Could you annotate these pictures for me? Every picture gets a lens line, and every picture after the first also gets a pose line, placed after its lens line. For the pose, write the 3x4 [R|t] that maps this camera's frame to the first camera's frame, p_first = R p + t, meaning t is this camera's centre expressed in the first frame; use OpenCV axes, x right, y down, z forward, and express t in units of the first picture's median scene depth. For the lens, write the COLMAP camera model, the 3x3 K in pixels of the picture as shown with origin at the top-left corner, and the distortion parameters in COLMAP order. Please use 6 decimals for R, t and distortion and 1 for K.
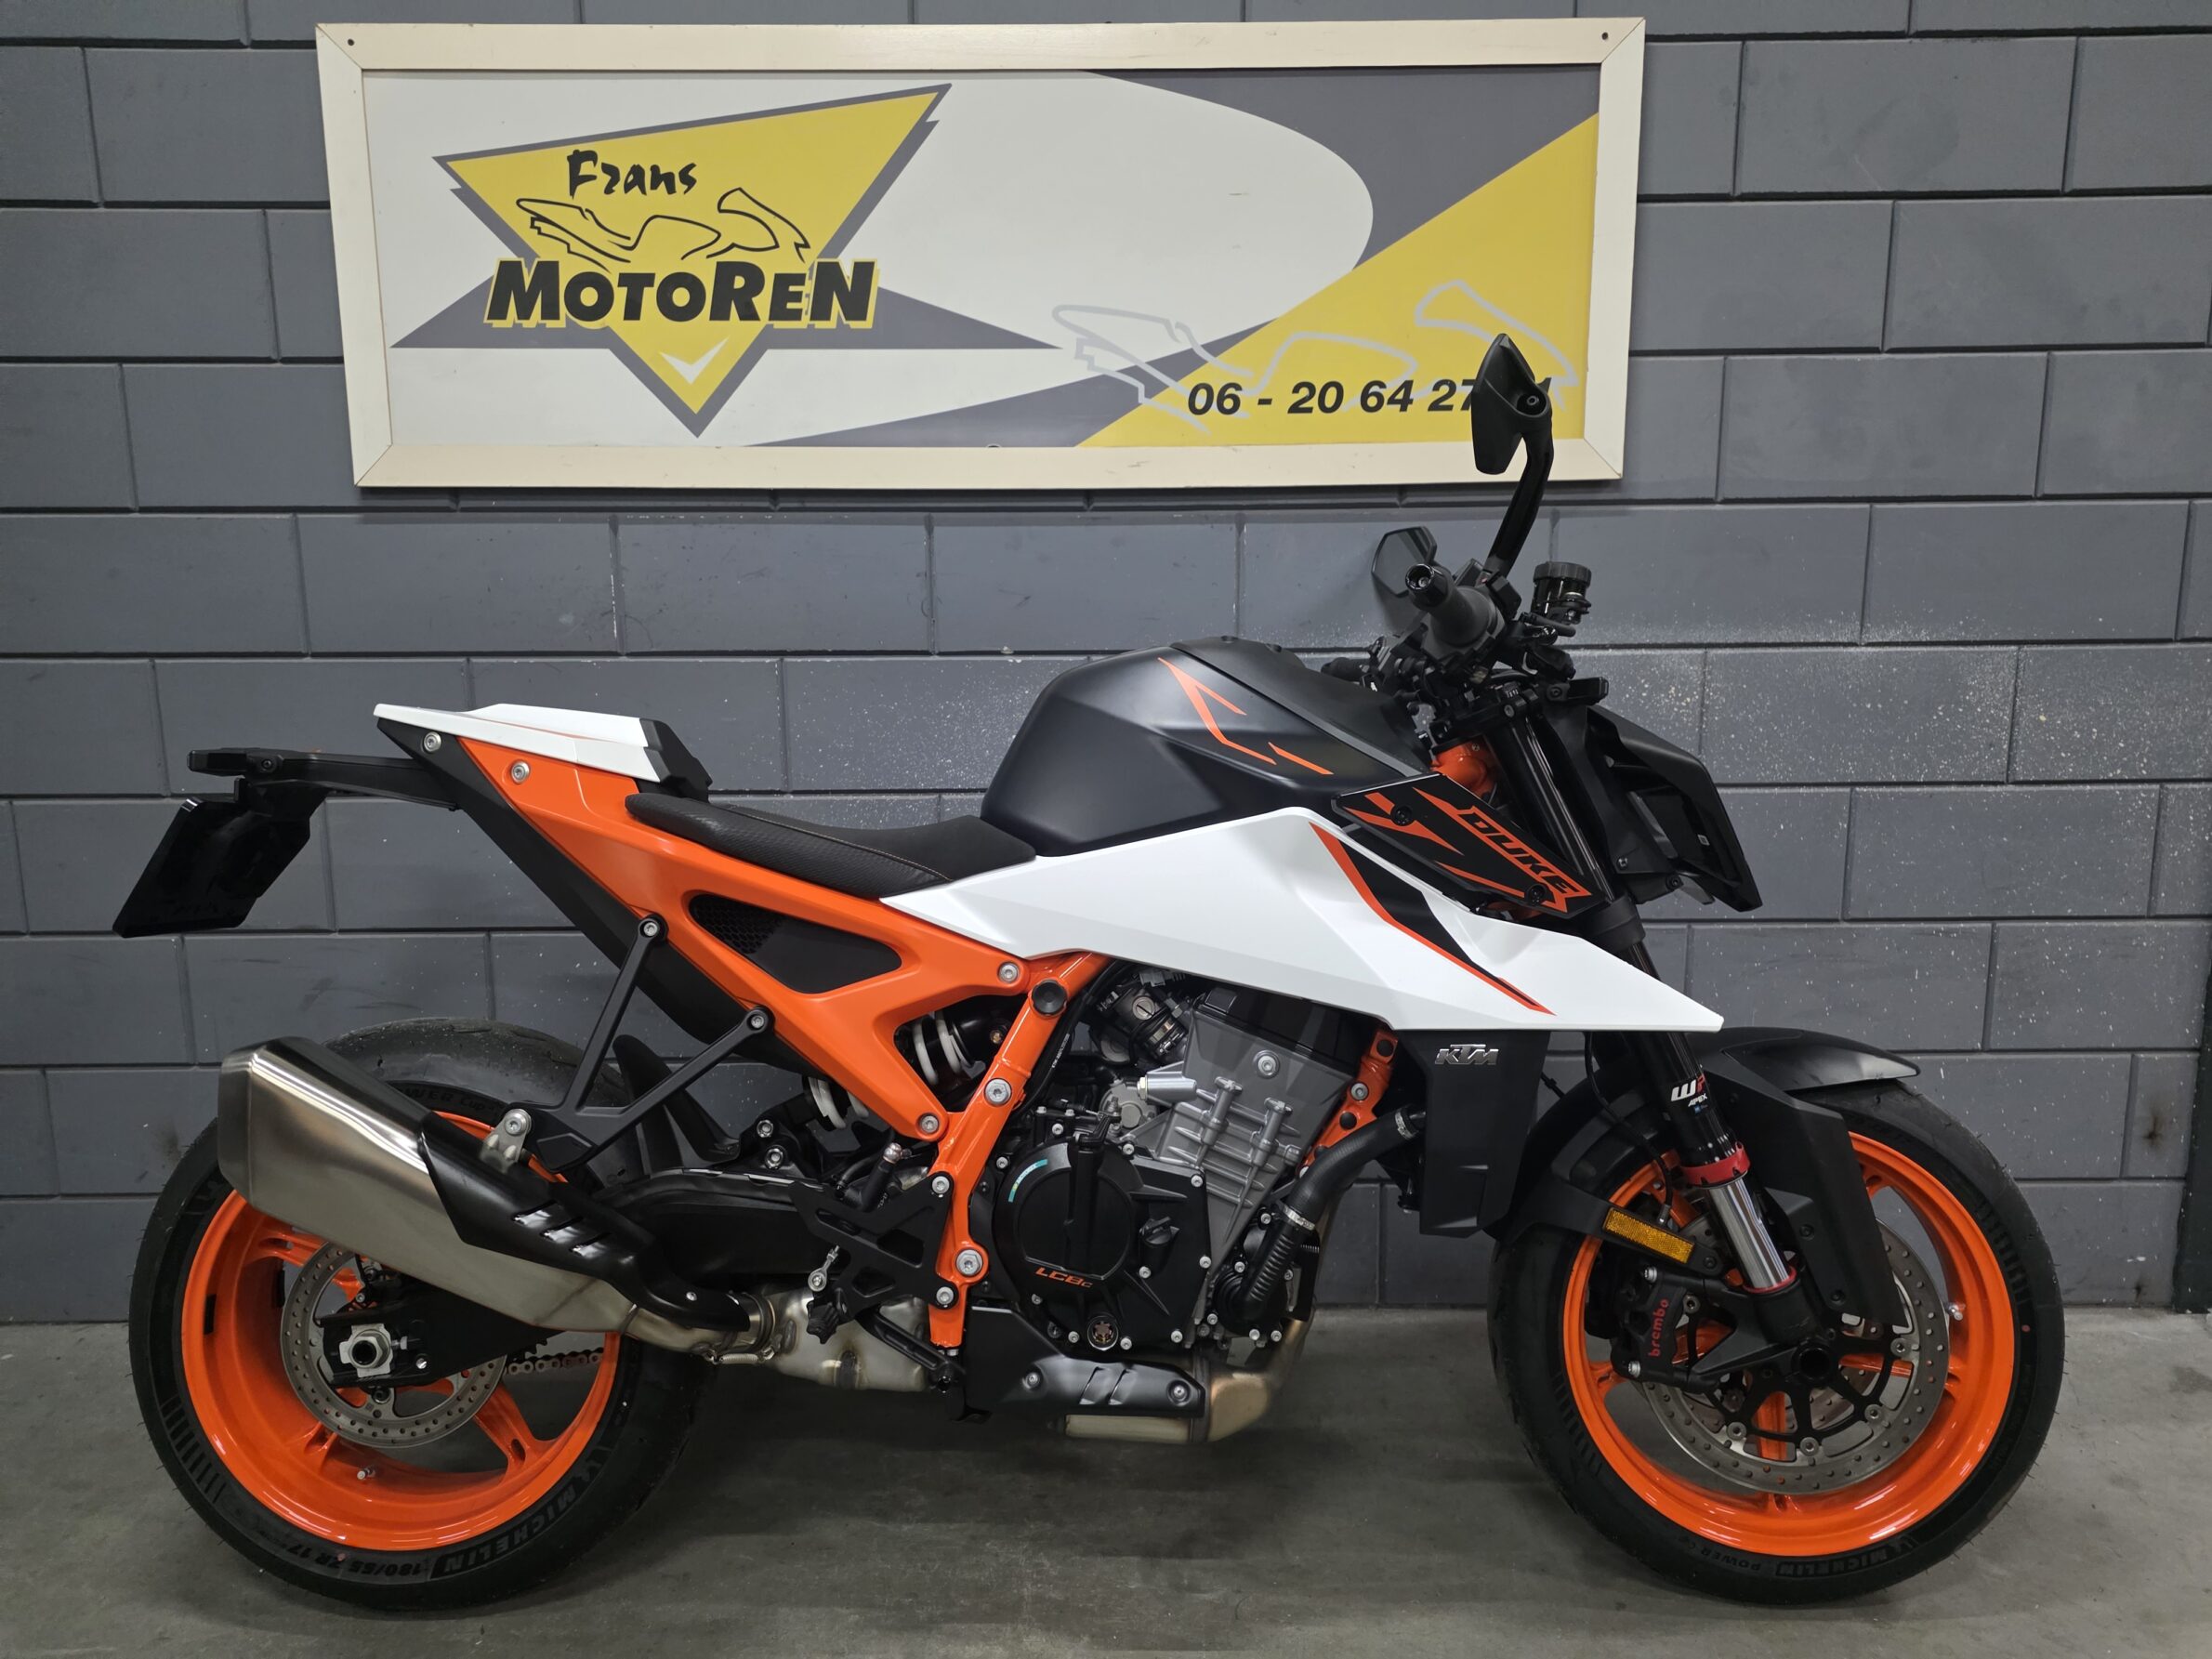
lens RADIAL K [[1479.7, 0, 1106.0], [0, 1479.7, 829.5], [0, 0, 1]] dist [0.066808, -0.056992]
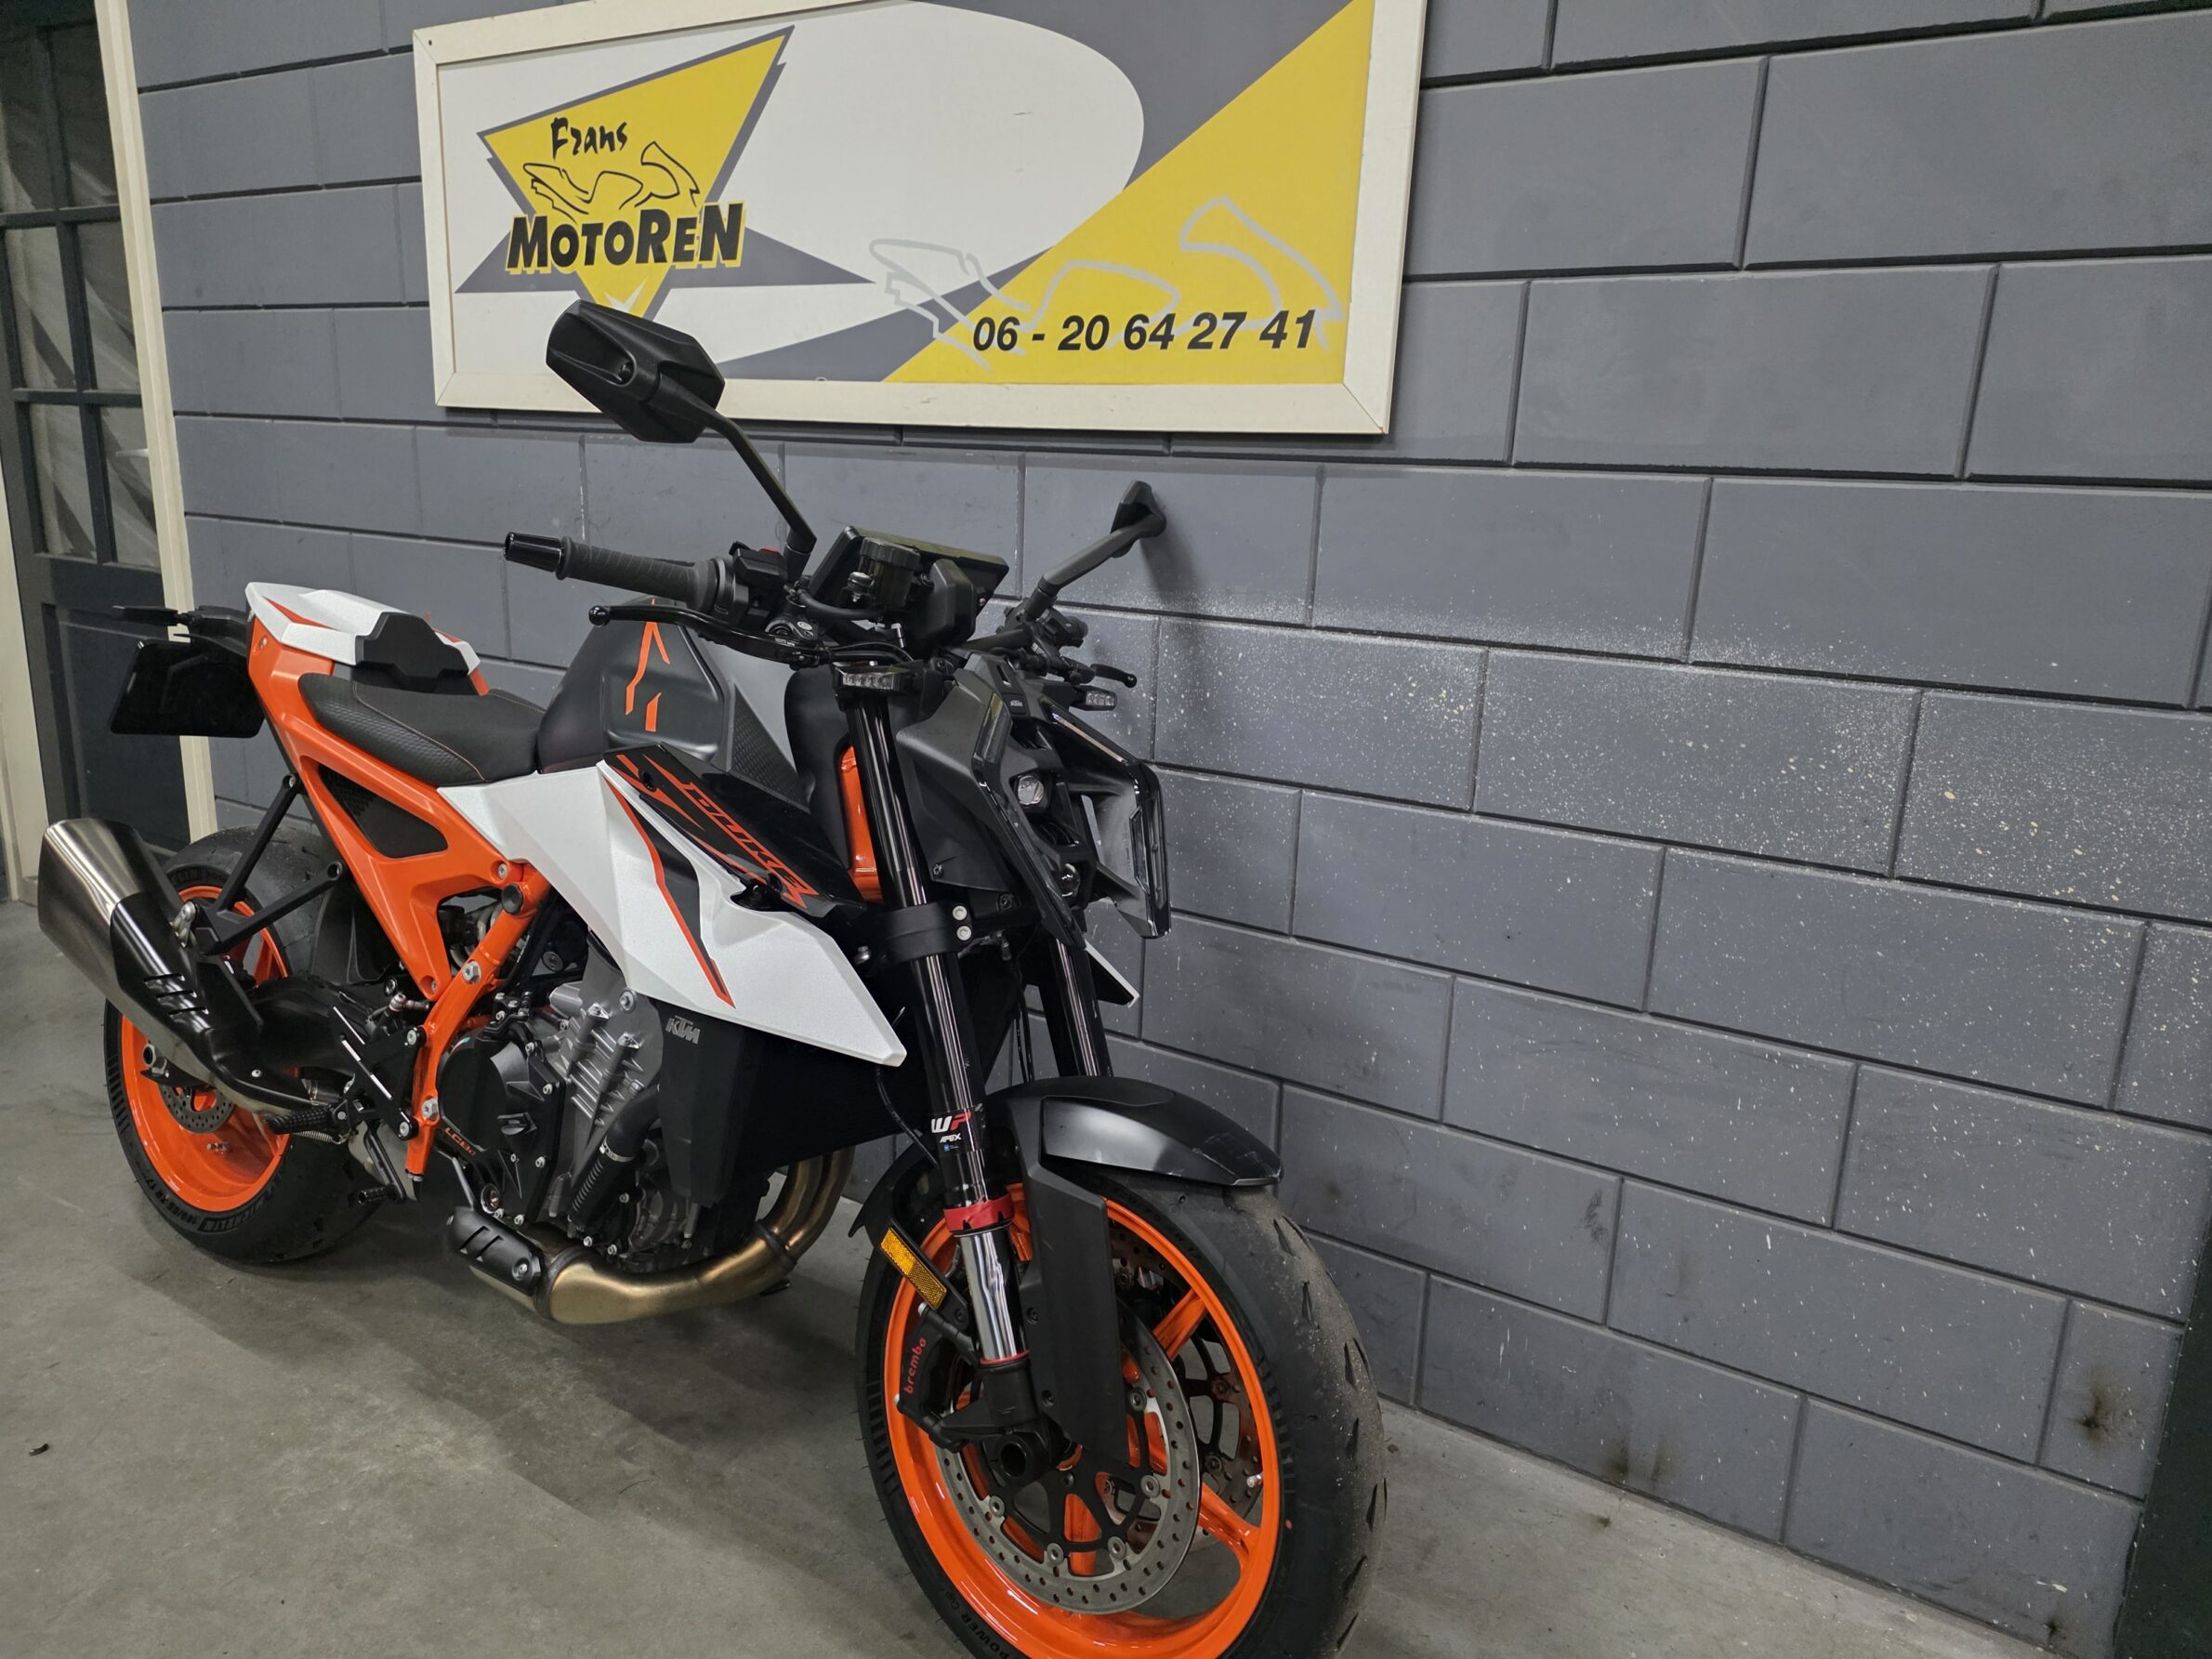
lens RADIAL K [[1498.3, 0, 1138.7], [0, 1498.3, 823.3], [0, 0, 1]] dist [0.066514, -0.057300]
pose [[0.845439, 0.163149, -0.508542, 0.697196], [-0.128482, 0.986365, 0.102844, -0.089408], [0.518387, -0.021609, 0.854873, 0.206788]]
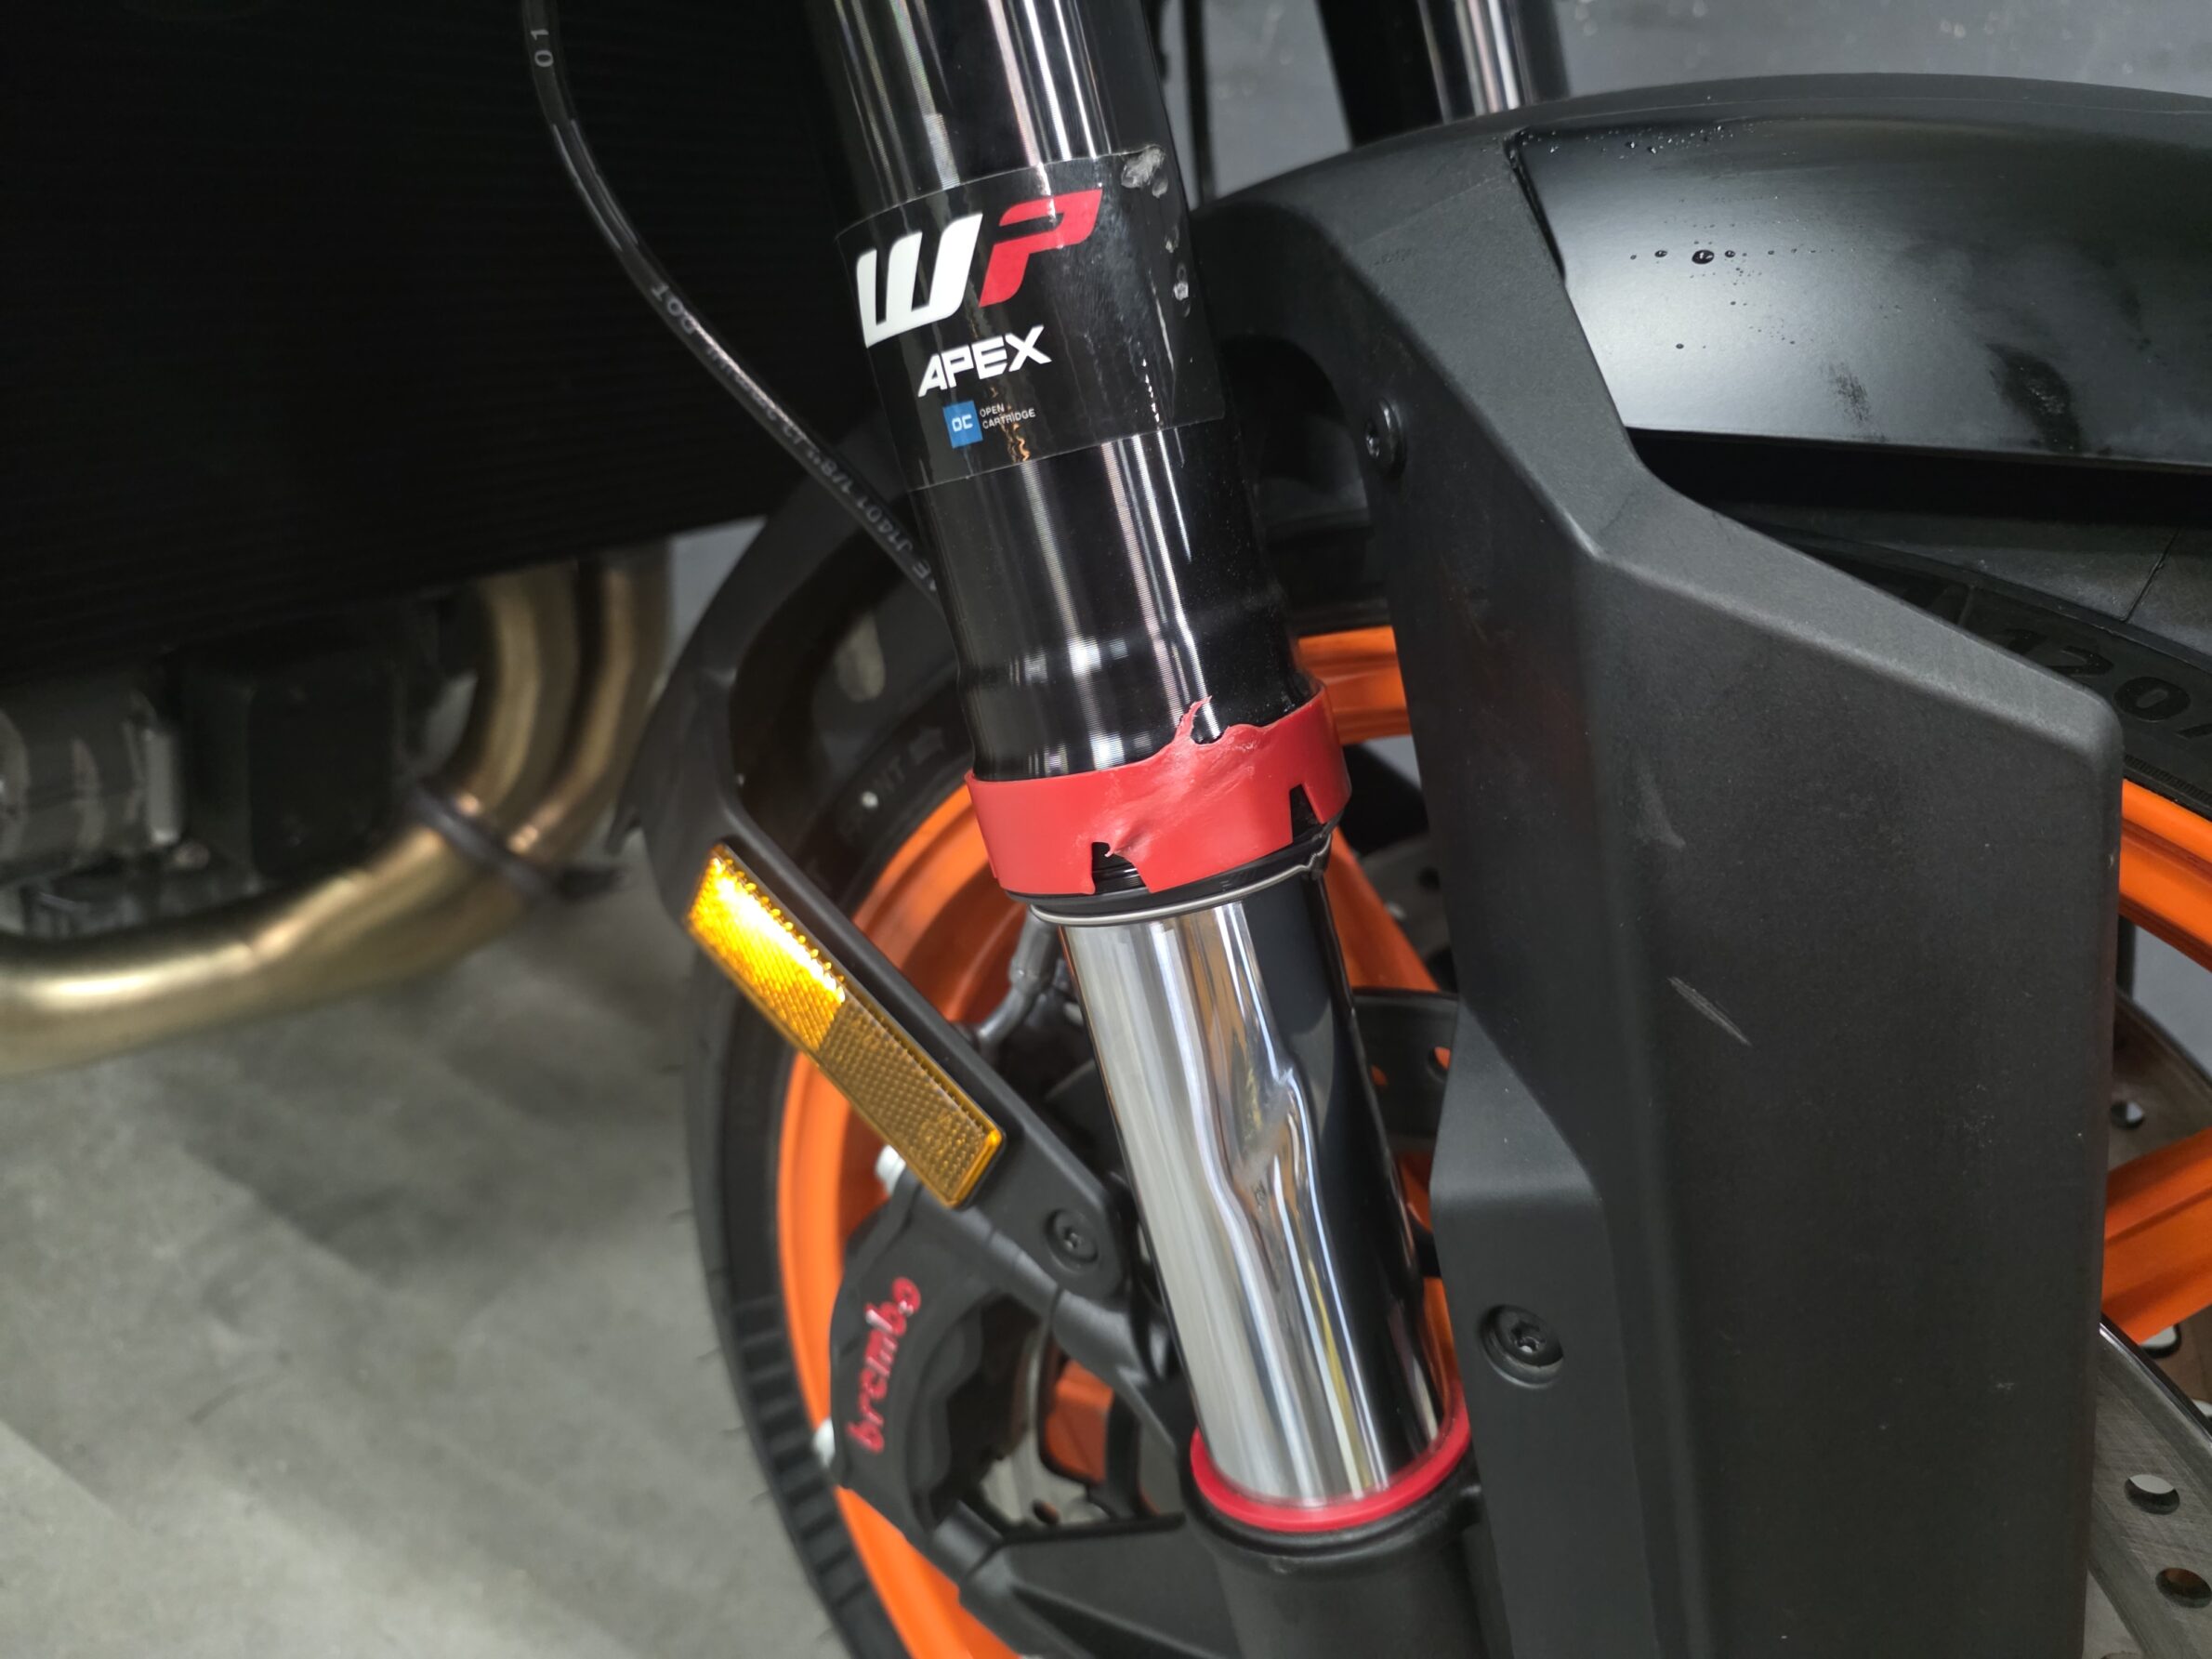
lens RADIAL K [[1485.7, 0, 1118.8], [0, 1485.7, 837.4], [0, 0, 1]] dist [0.084674, -0.085723]
pose [[0.859557, 0.296150, -0.416482, 0.361606], [-0.102464, 0.898293, 0.427283, 0.118577], [0.500662, -0.324600, 0.802479, 0.654223]]
